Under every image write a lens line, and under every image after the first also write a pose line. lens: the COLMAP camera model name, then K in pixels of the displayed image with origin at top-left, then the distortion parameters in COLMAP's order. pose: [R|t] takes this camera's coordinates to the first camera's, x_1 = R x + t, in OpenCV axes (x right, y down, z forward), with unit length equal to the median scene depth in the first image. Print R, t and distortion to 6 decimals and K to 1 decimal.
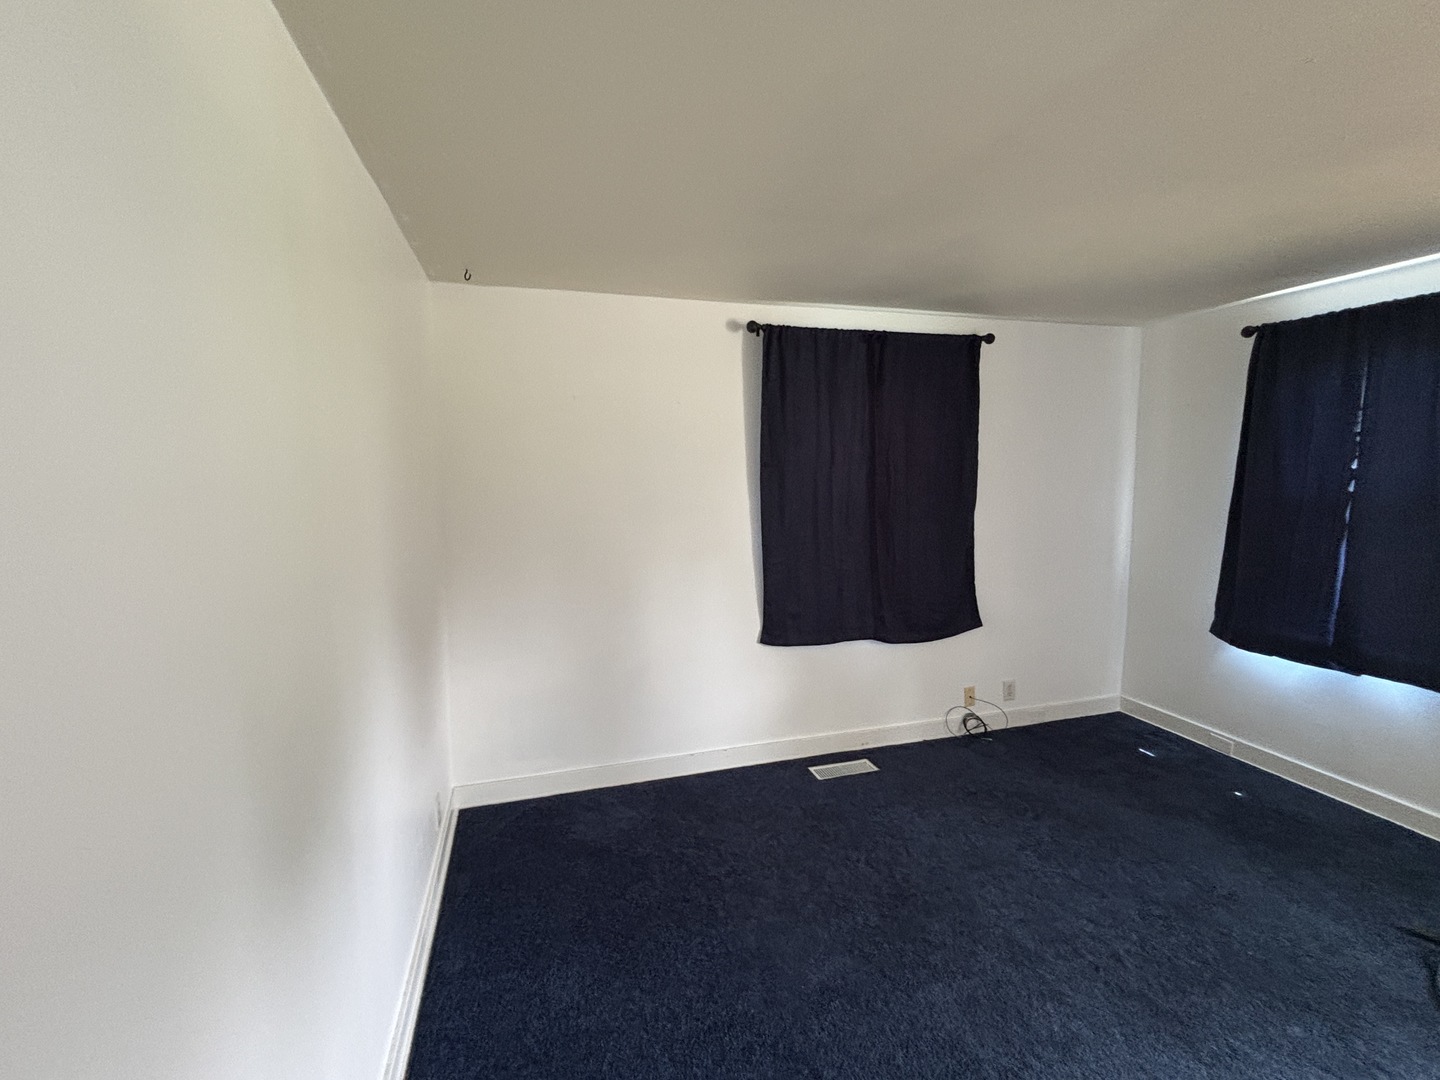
lens RADIAL K [[643.1, 0, 724.3], [0, 643.1, 525.6], [0, 0, 1]] dist [0.003134, 0.000341]
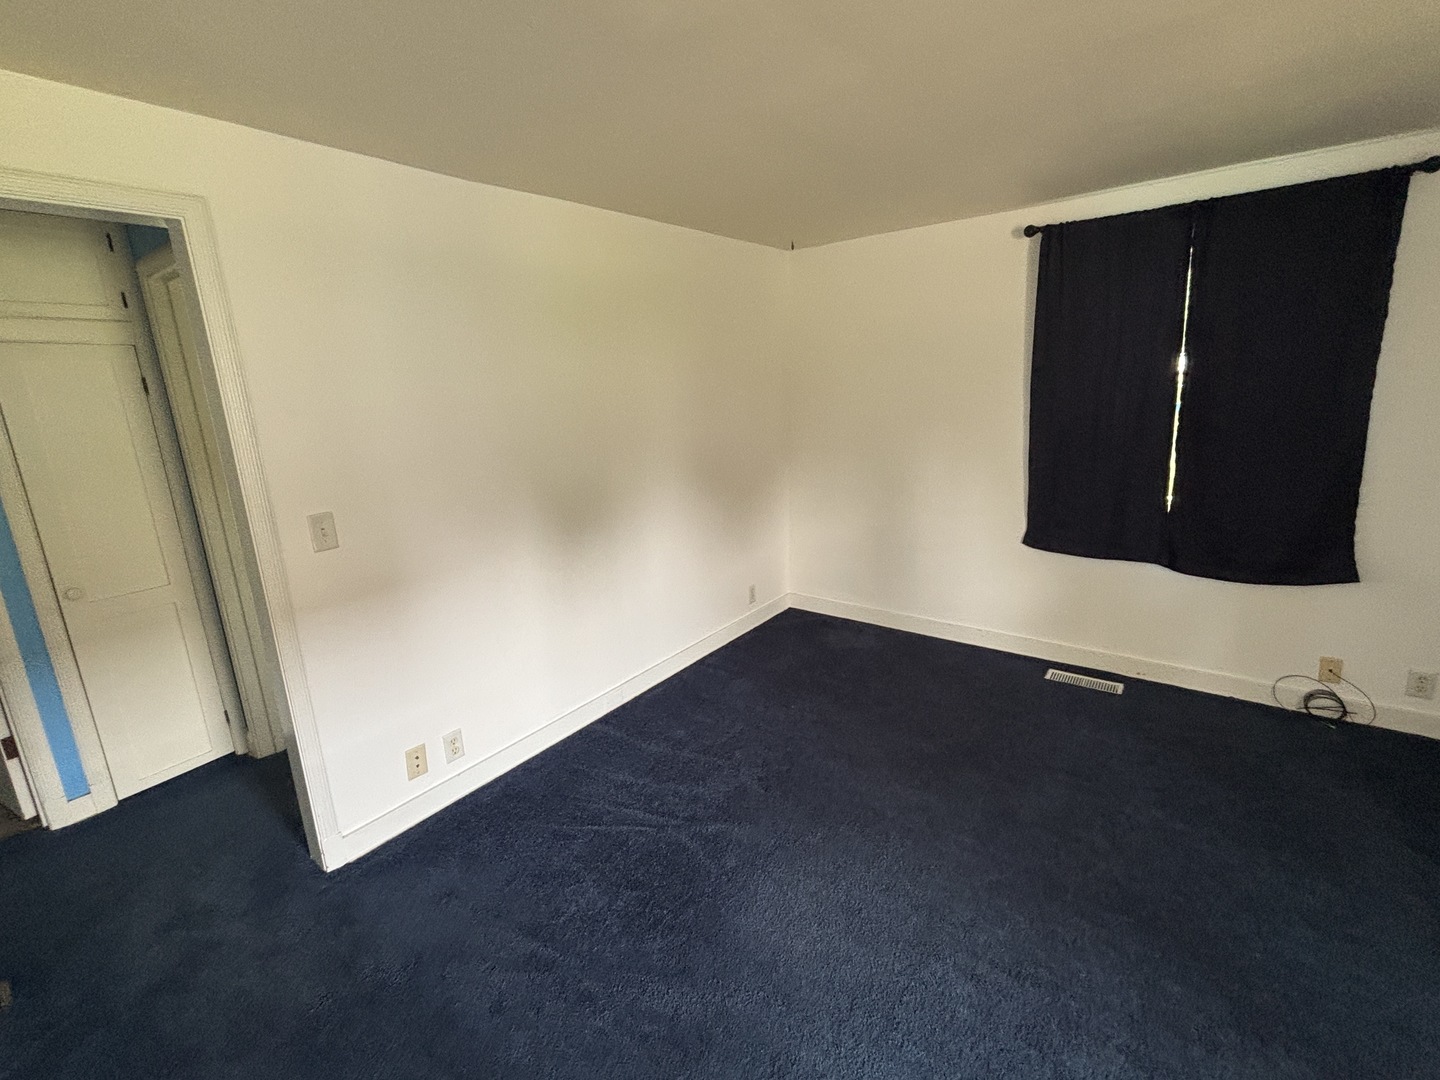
lens RADIAL K [[643.1, 0, 724.3], [0, 643.1, 525.6], [0, 0, 1]] dist [0.003134, 0.000341]
pose [[0.591688, 0.160405, -0.790048, 0.594098], [-0.031696, 0.983876, 0.176020, -0.016424], [0.805544, -0.079108, 0.587232, -0.014057]]
